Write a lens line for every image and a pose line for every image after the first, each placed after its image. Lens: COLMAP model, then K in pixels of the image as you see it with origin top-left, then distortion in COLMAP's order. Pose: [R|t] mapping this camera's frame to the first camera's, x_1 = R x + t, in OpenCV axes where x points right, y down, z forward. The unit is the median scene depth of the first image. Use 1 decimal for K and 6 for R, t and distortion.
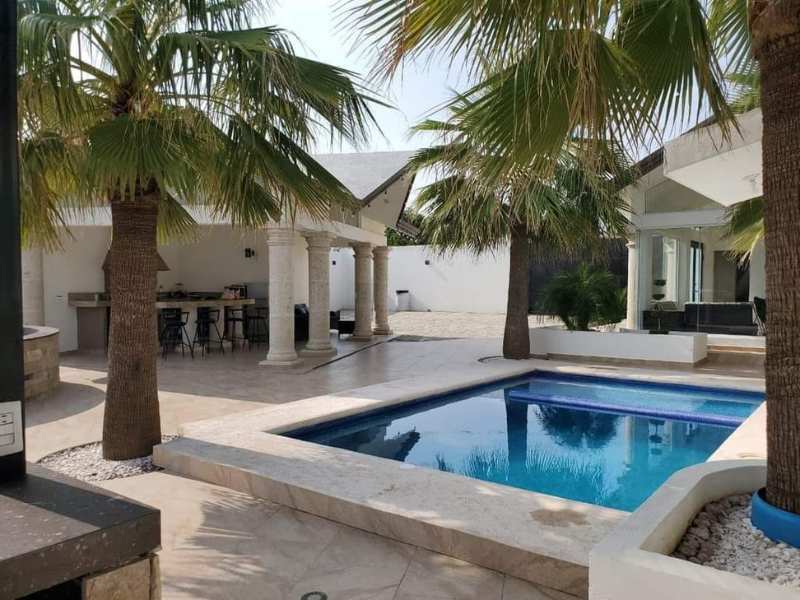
lens RADIAL K [[617.6, 0, 400.0], [0, 617.6, 300.0], [0, 0, 1]] dist [0.026542, -0.002066]
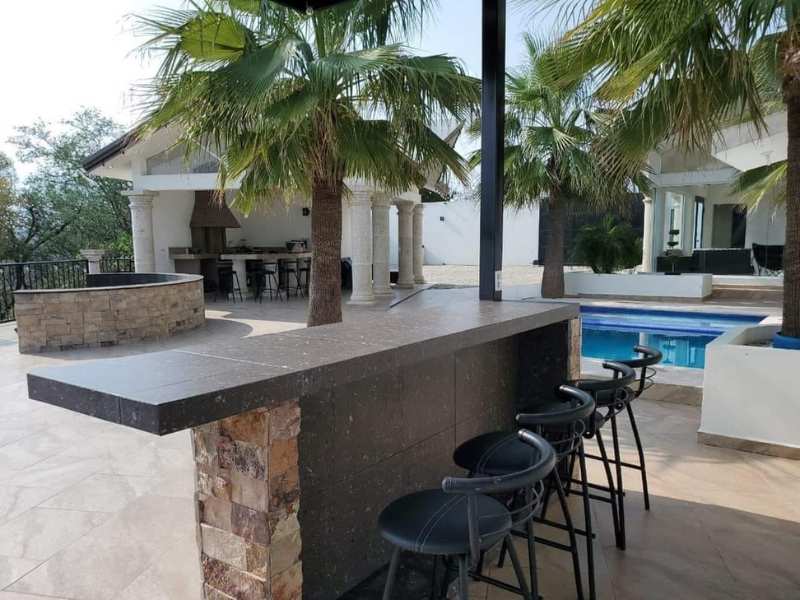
lens RADIAL K [[594.9, 0, 422.7], [0, 594.9, 300.2], [0, 0, 1]] dist [0.069100, 0.000861]
pose [[0.999290, -0.015037, 0.034538, -0.110991], [0.012444, 0.997173, 0.074103, 0.010867], [-0.035554, -0.073621, 0.996652, -0.154946]]
